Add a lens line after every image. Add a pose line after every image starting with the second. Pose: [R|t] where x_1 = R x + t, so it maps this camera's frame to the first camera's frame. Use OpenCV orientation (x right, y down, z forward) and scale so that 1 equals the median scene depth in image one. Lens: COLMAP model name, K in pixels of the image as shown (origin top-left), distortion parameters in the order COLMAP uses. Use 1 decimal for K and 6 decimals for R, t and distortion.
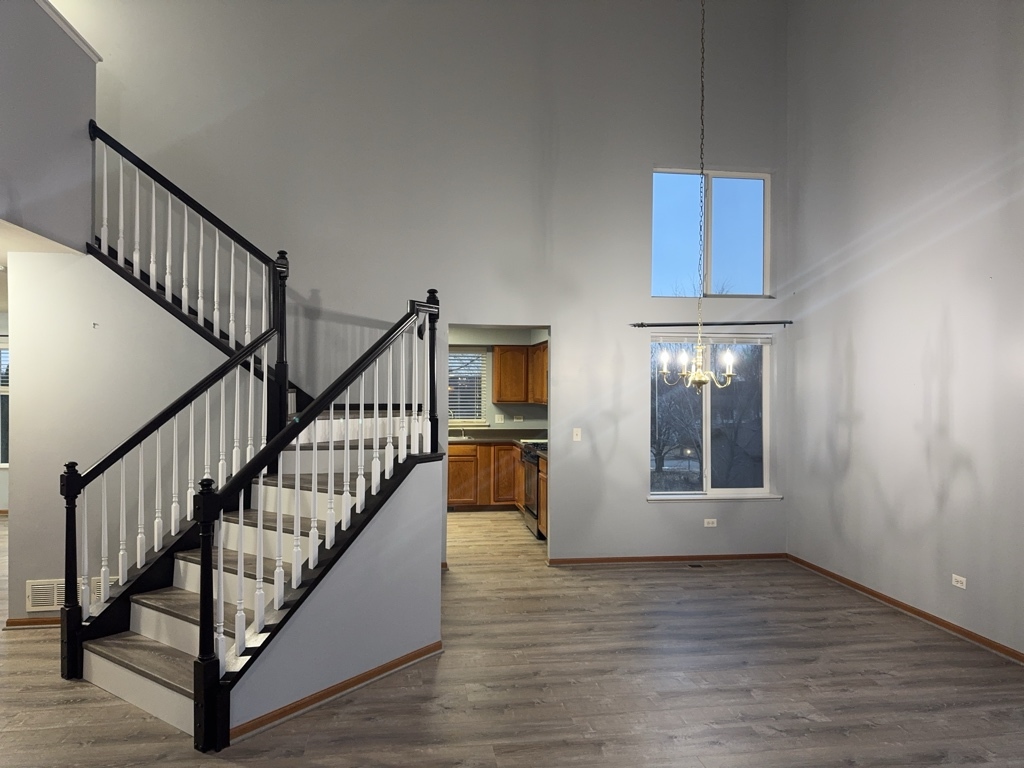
lens RADIAL K [[726.0, 0, 518.6], [0, 726.0, 386.9], [0, 0, 1]] dist [0.073290, -0.091667]
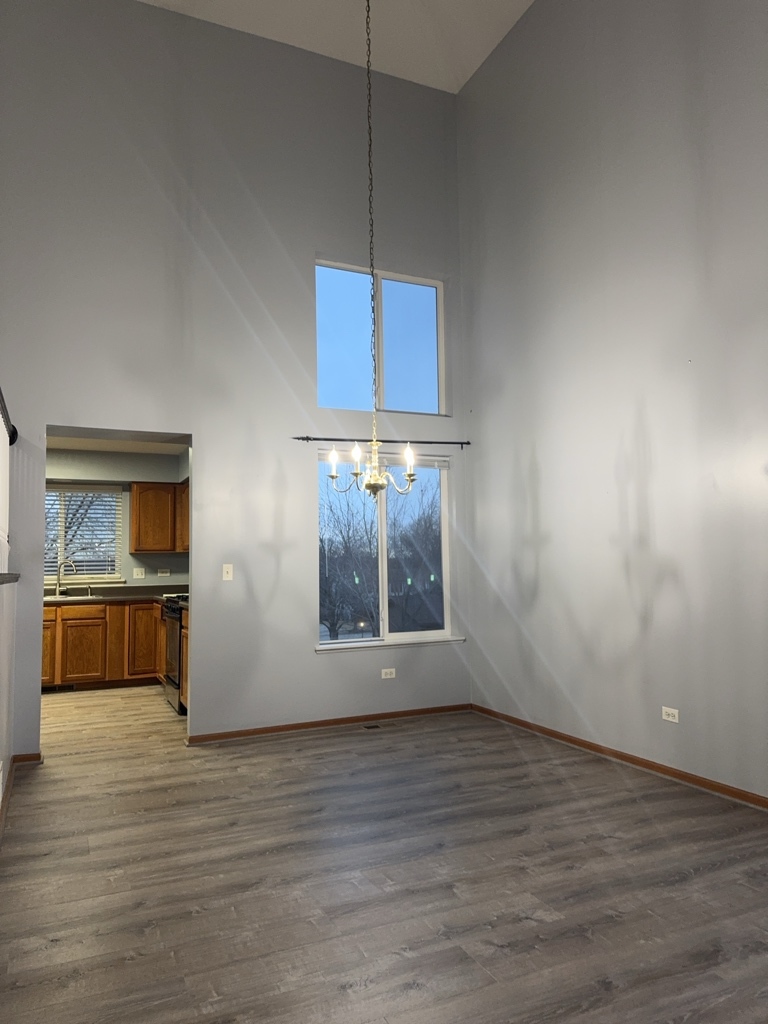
lens RADIAL K [[726.0, 0, 394.6], [0, 726.0, 503.8], [0, 0, 1]] dist [0.073290, -0.091667]
pose [[0.961754, 0.001698, 0.273908, 0.046254], [0.021275, 0.996497, -0.080881, 0.070491], [-0.273086, 0.083615, 0.958349, 0.211237]]
